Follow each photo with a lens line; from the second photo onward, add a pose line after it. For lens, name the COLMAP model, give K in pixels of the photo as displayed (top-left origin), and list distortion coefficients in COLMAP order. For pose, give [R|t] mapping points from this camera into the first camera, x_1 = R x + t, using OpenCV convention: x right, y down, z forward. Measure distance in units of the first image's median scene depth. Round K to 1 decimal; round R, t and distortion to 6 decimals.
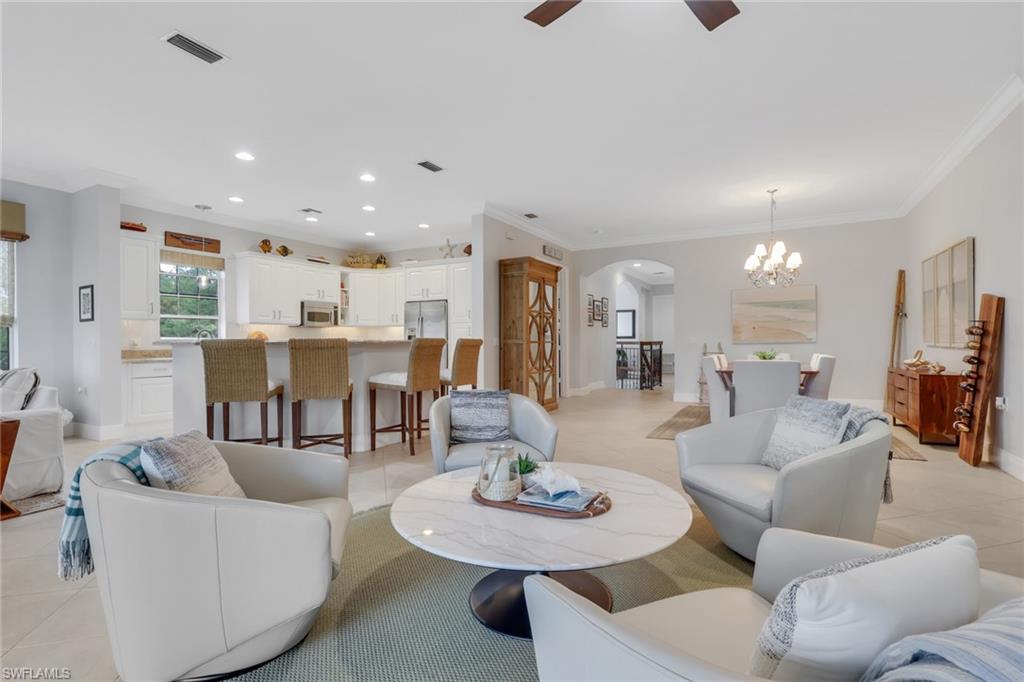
lens RADIAL K [[471.9, 0, 530.0], [0, 471.9, 352.2], [0, 0, 1]] dist [-0.005964, 0.000041]
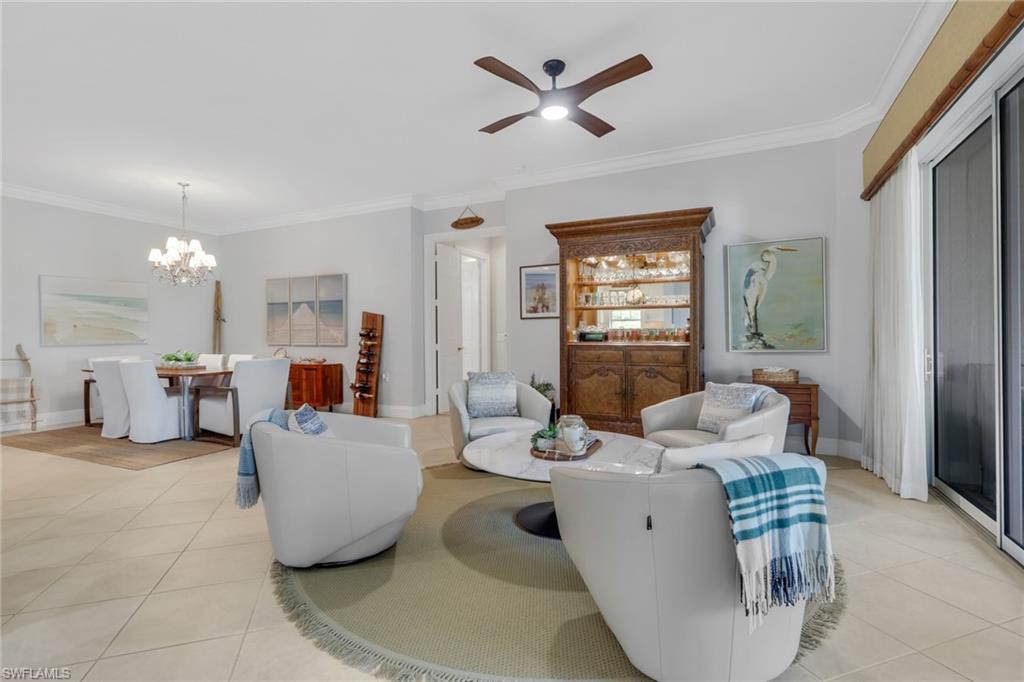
lens RADIAL K [[471.9, 0, 507.4], [0, 471.9, 339.6], [0, 0, 1]] dist [-0.005964, 0.000041]
pose [[-0.038660, 0.001909, 0.999251, -0.447143], [0.028800, 0.999585, -0.000795, -0.008798], [-0.998837, 0.028748, -0.038699, 0.379897]]
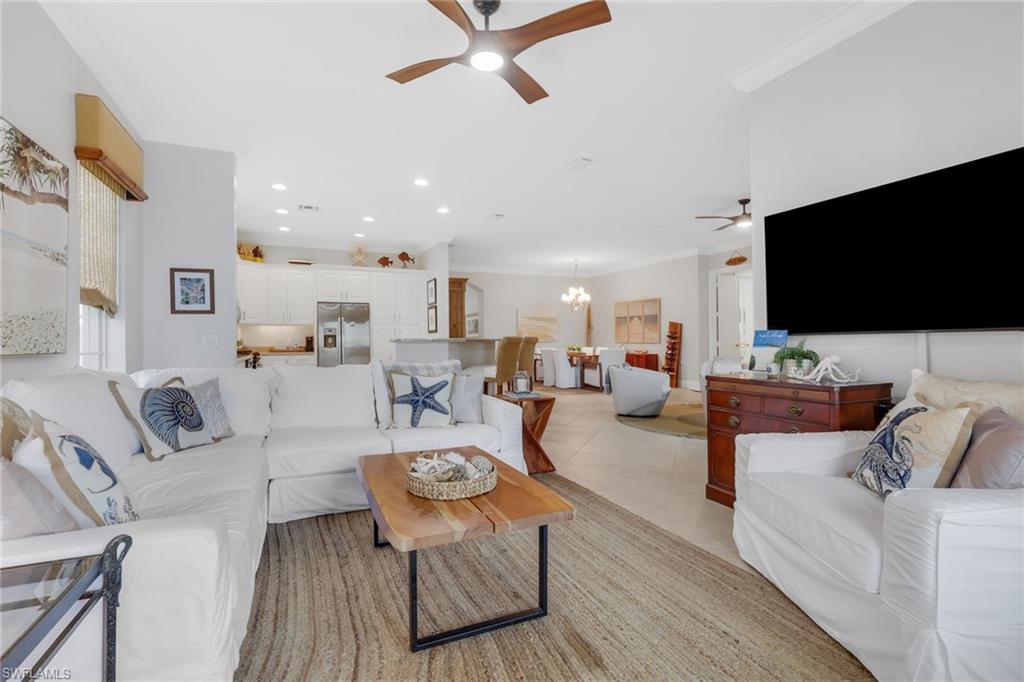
lens RADIAL K [[471.9, 0, 516.7], [0, 471.9, 338.9], [0, 0, 1]] dist [-0.005964, 0.000041]
pose [[0.600983, 0.004153, 0.799251, -1.073962], [0.022412, 0.999506, -0.022047, 0.005774], [-0.798948, 0.031163, 0.600592, 0.078963]]
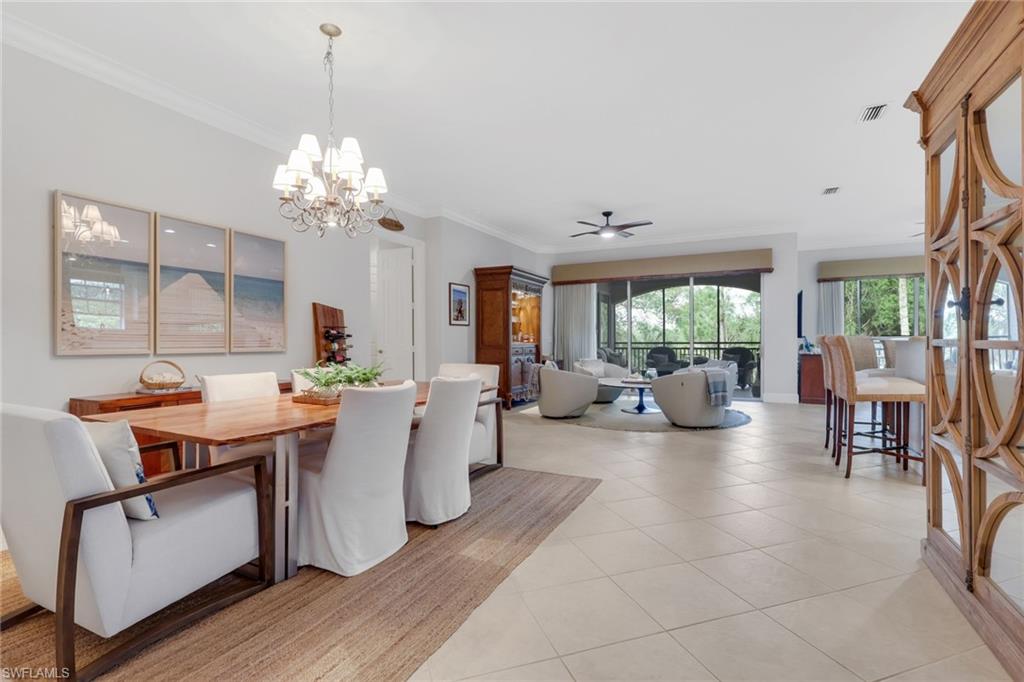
lens RADIAL K [[471.9, 0, 513.9], [0, 471.9, 341.5], [0, 0, 1]] dist [-0.005964, 0.000041]
pose [[-0.999435, 0.007653, -0.032738, 0.343494], [0.006723, 0.999574, 0.028417, -0.040025], [0.032941, 0.028181, -0.999060, 1.443132]]
